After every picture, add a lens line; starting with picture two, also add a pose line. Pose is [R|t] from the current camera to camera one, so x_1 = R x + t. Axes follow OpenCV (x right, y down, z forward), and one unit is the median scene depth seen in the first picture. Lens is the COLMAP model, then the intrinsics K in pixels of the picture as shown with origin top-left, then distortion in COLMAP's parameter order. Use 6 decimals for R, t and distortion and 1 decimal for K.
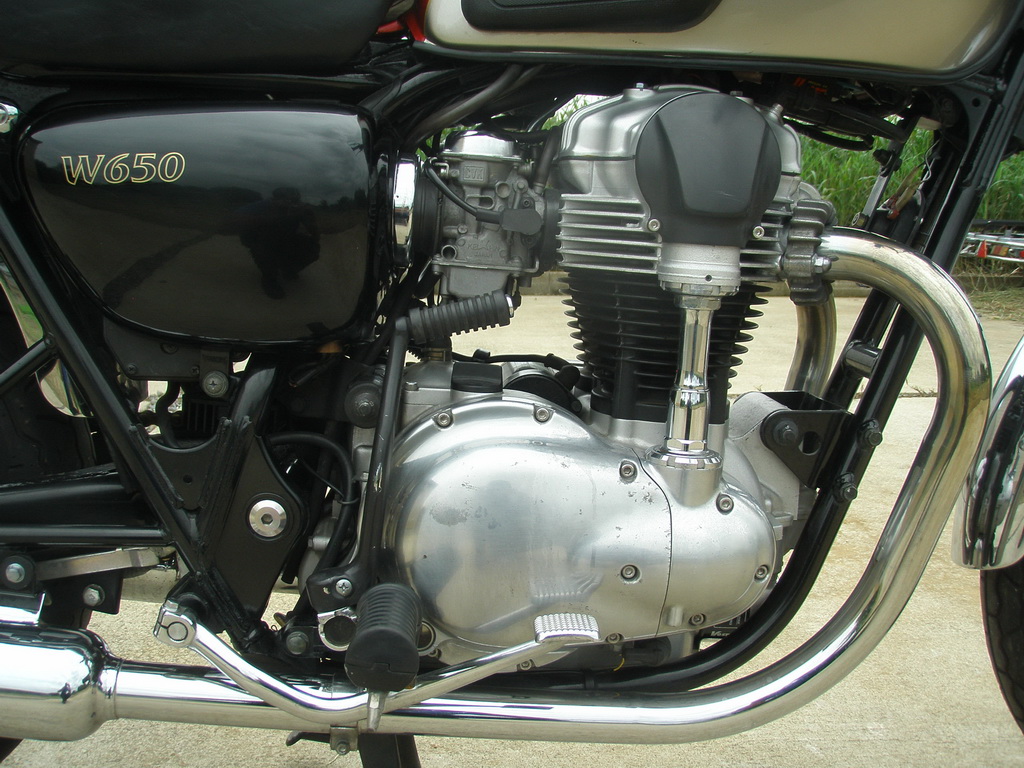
lens RADIAL K [[1143.7, 0, 490.9], [0, 1143.7, 392.6], [0, 0, 1]] dist [-0.219066, 0.216923]
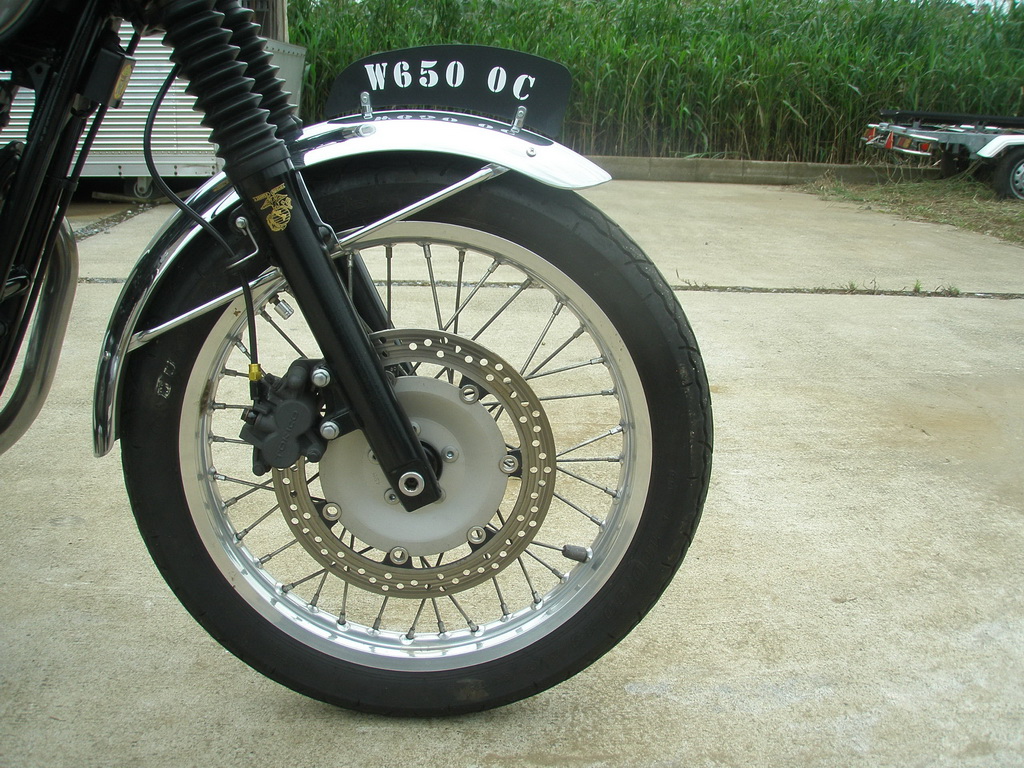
lens RADIAL K [[1143.7, 0, 490.9], [0, 1143.7, 392.6], [0, 0, 1]] dist [-0.219066, 0.216923]
pose [[0.999674, 0.022603, -0.011854, 1.023340], [-0.021162, 0.993696, 0.110091, -0.061692], [0.014268, -0.109804, 0.993851, -0.236694]]
